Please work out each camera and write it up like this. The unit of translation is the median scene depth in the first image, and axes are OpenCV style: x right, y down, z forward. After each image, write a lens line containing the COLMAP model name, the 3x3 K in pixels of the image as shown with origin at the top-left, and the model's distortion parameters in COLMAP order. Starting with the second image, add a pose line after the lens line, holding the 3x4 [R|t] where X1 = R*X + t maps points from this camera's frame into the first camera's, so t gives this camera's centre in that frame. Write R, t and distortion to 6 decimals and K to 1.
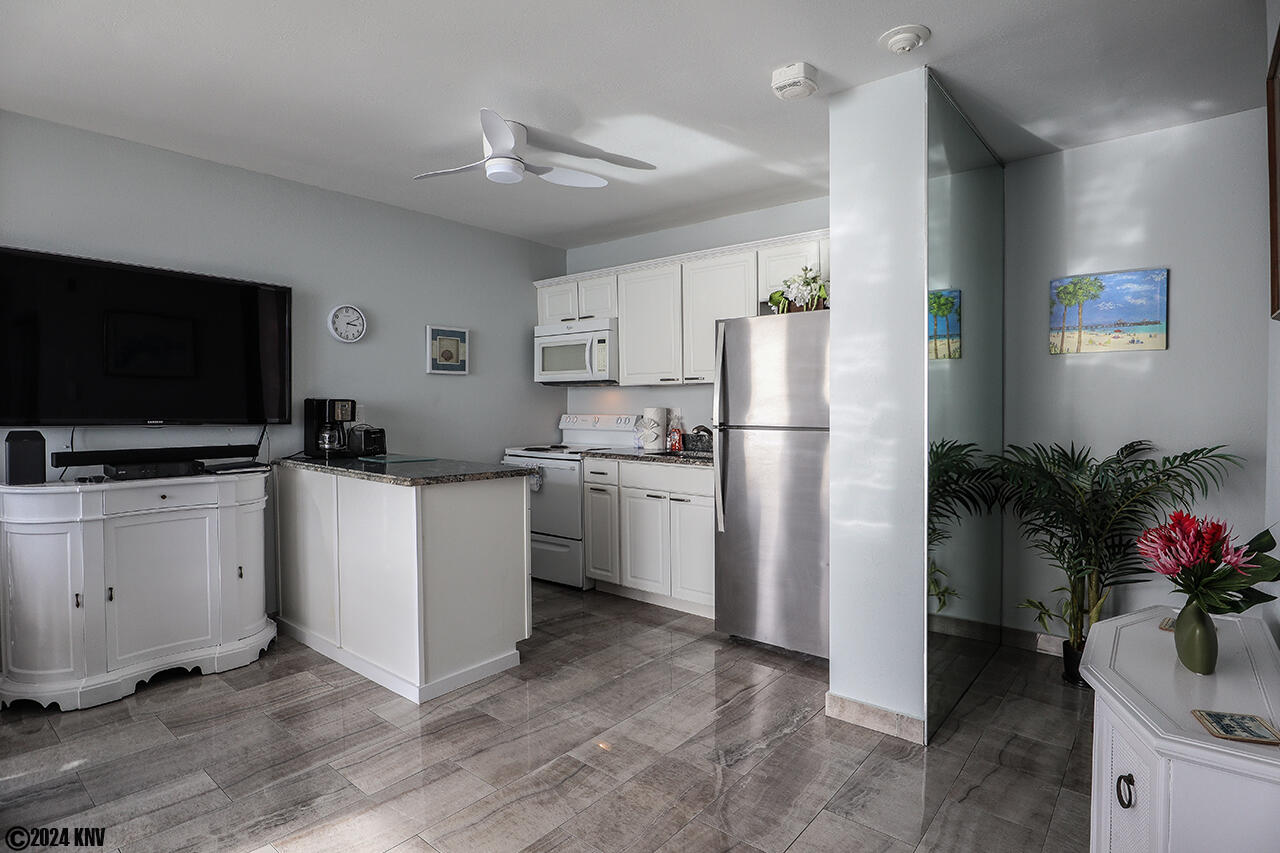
lens RADIAL K [[655.1, 0, 668.4], [0, 655.1, 421.1], [0, 0, 1]] dist [-0.041608, 0.008019]
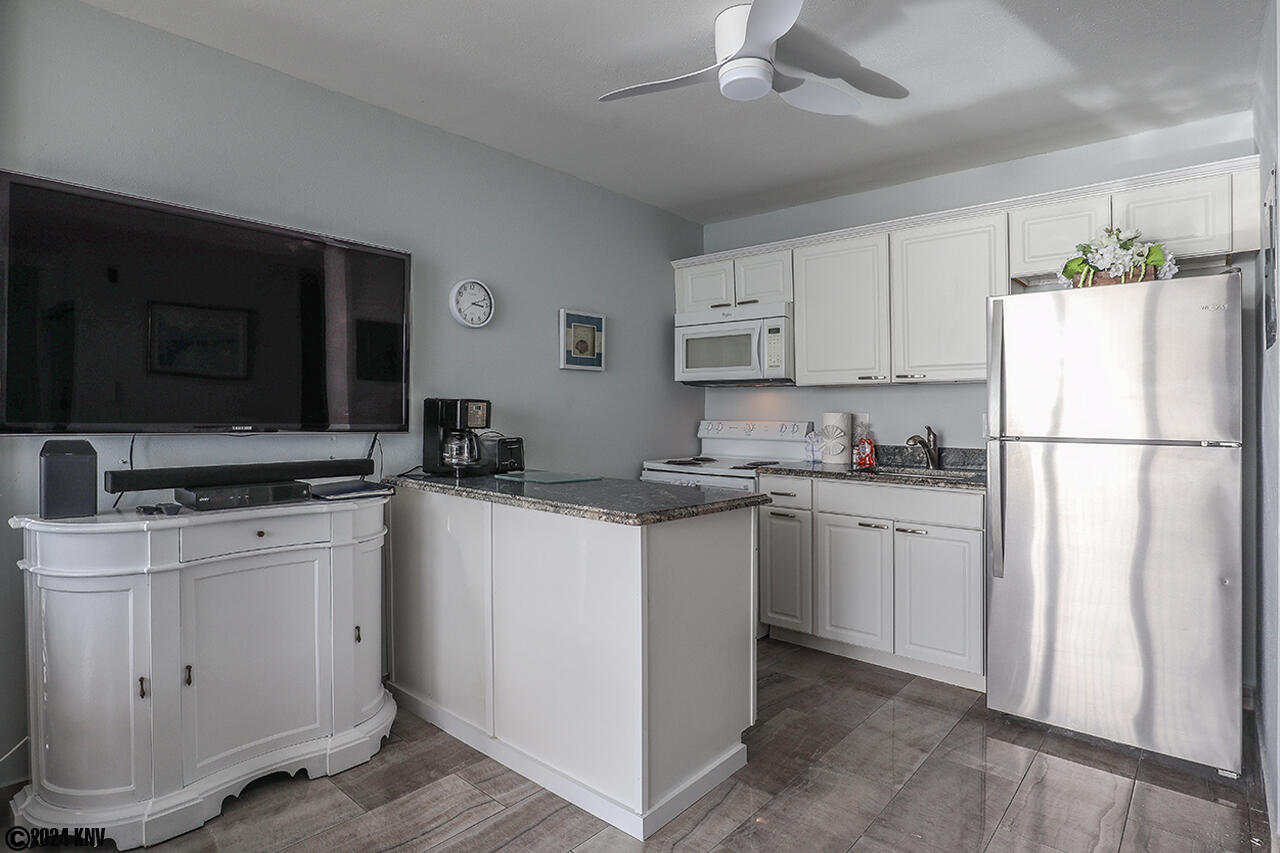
lens RADIAL K [[644.1, 0, 672.6], [0, 644.1, 419.9], [0, 0, 1]] dist [-0.042290, 0.009272]
pose [[0.999976, 0.004093, -0.005679, -0.284915], [-0.004156, 0.999929, -0.011139, -0.002046], [0.005633, 0.011163, 0.999922, 0.259210]]
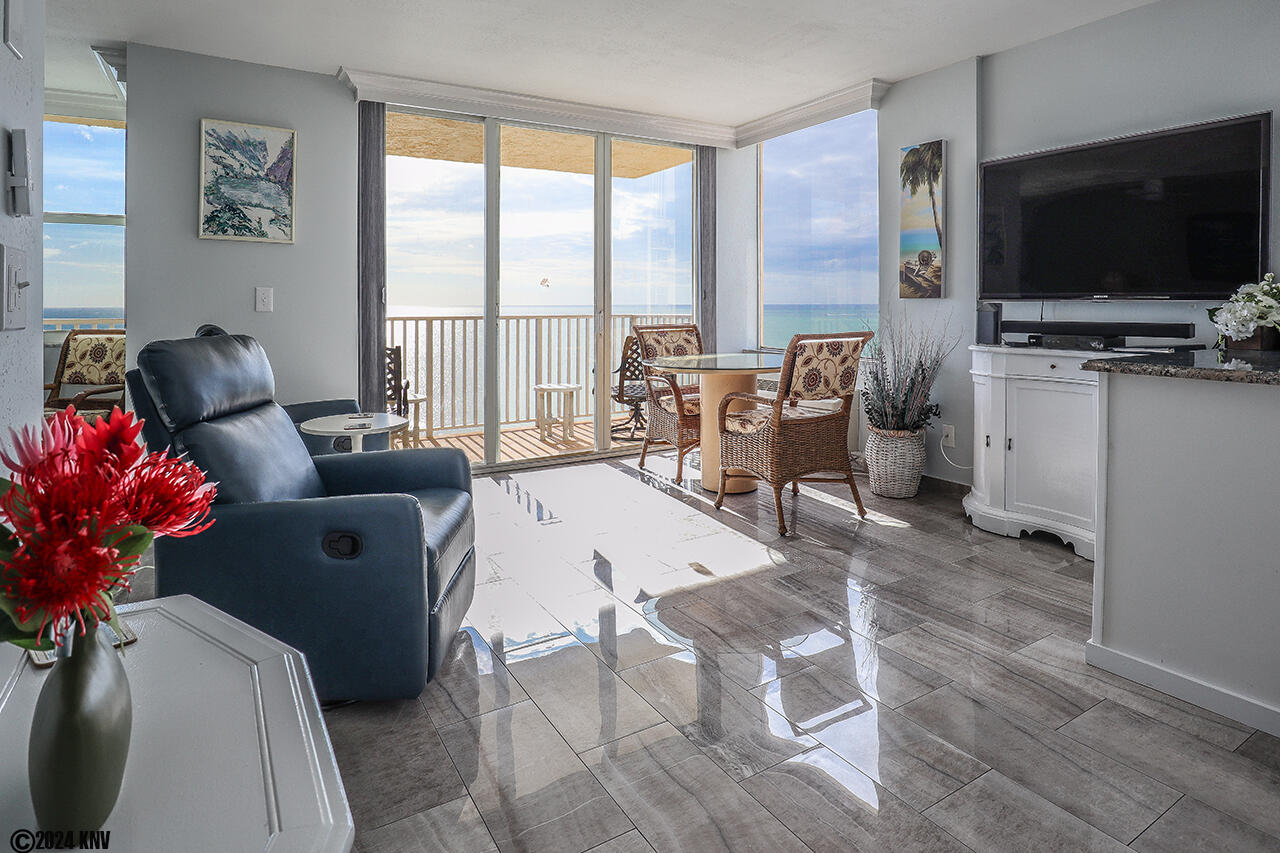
lens RADIAL K [[655.1, 0, 555.3], [0, 655.1, 326.9], [0, 0, 1]] dist [-0.041608, 0.008019]
pose [[-0.397458, 0.025742, -0.917259, 0.429222], [-0.023396, 0.998997, 0.038174, 0.028163], [0.917322, 0.036633, -0.396457, 0.578391]]
